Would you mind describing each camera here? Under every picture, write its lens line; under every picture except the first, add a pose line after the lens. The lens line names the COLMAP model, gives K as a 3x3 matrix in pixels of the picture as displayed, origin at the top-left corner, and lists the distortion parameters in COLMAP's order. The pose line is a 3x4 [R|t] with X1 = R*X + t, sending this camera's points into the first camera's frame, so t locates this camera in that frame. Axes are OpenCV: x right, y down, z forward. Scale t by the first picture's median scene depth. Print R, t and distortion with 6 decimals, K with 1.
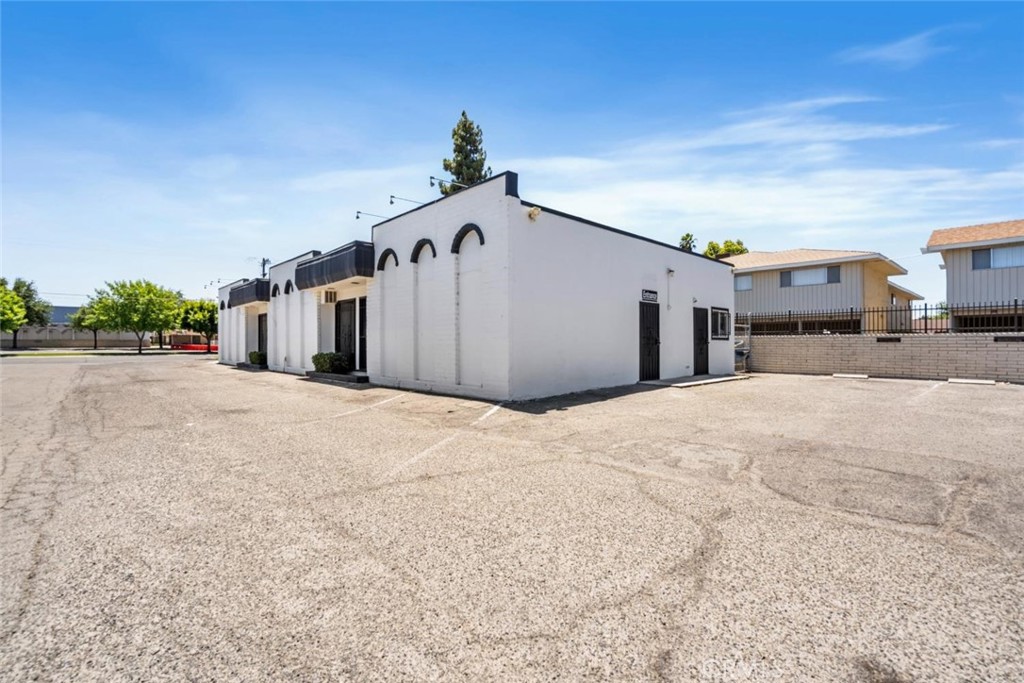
lens RADIAL K [[467.7, 0, 511.5], [0, 467.7, 341.2], [0, 0, 1]] dist [-0.002367, 0.000770]
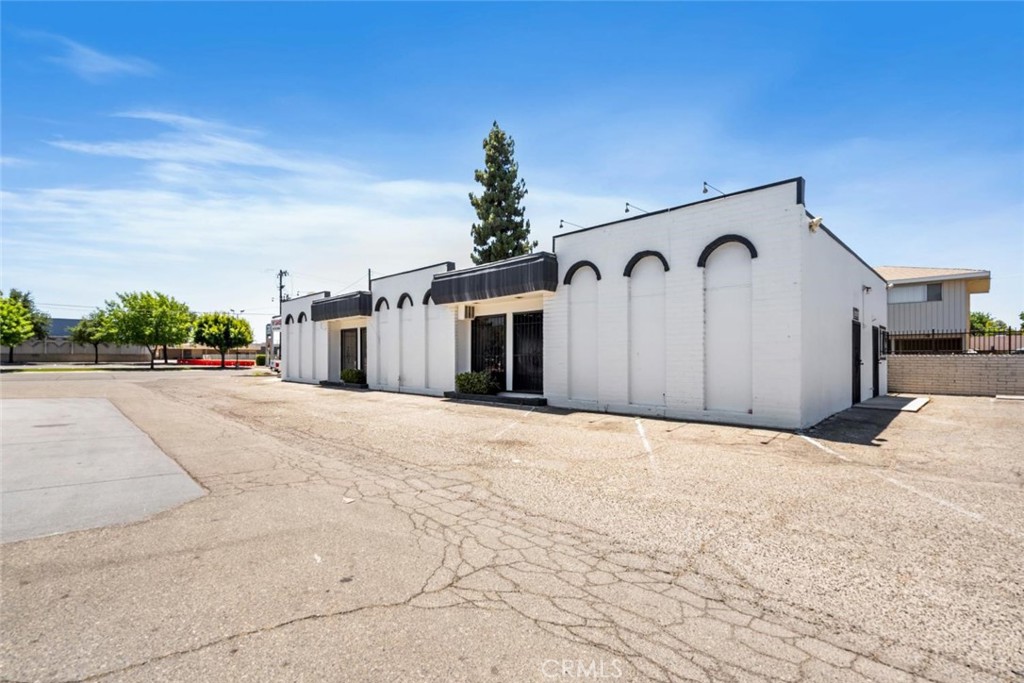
lens RADIAL K [[467.7, 0, 496.8], [0, 467.7, 357.6], [0, 0, 1]] dist [-0.002367, 0.000770]
pose [[0.999362, 0.003255, 0.035579, -0.133195], [-0.003415, 0.999984, 0.004425, -0.003072], [-0.035564, -0.004543, 0.999357, 0.023787]]
